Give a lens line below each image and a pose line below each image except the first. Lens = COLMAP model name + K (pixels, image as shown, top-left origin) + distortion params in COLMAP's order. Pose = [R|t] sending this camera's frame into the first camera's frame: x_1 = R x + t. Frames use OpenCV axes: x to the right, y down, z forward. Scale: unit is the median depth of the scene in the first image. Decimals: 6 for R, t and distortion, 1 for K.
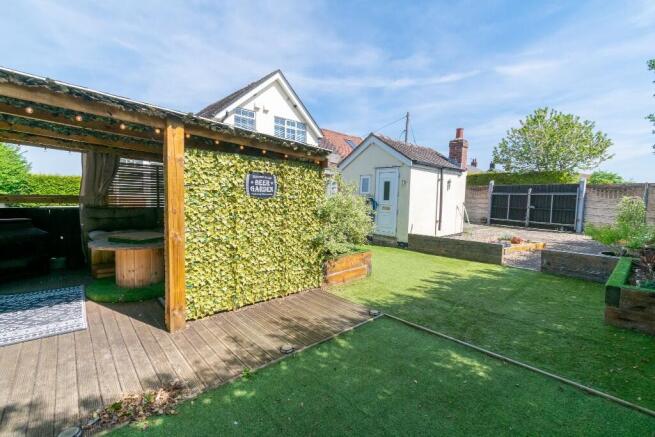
lens RADIAL K [[290.6, 0, 330.1], [0, 290.6, 216.4], [0, 0, 1]] dist [0.011073, -0.000217]
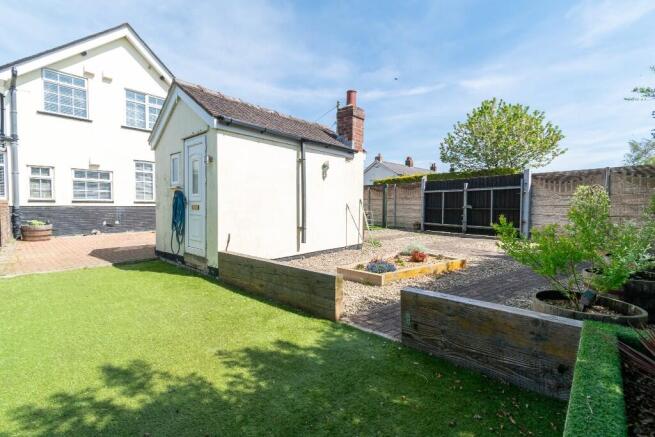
lens RADIAL K [[290.6, 0, 327.1], [0, 290.6, 218.2], [0, 0, 1]] dist [0.011073, -0.000217]
pose [[0.996976, -0.022010, 0.074525, 0.251891], [0.024077, 0.999347, -0.026946, 0.008901], [-0.073884, 0.028659, 0.996855, 0.254728]]
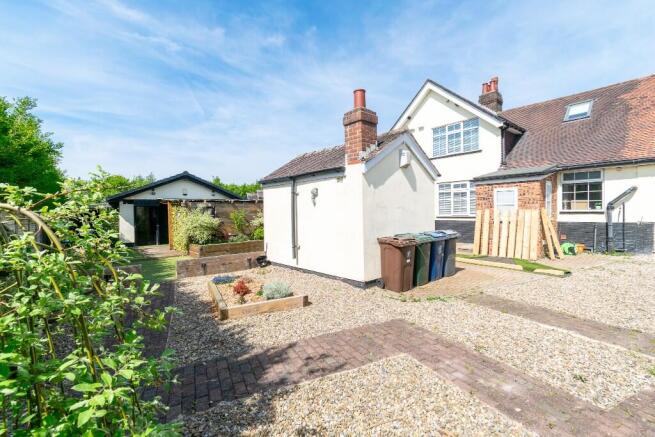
lens RADIAL K [[290.6, 0, 329.6], [0, 290.6, 213.9], [0, 0, 1]] dist [0.011073, -0.000217]
pose [[-0.035339, -0.014979, -0.999263, 0.757395], [-0.057358, 0.998270, -0.012936, -0.043702], [0.997728, 0.056858, -0.036137, 0.739430]]
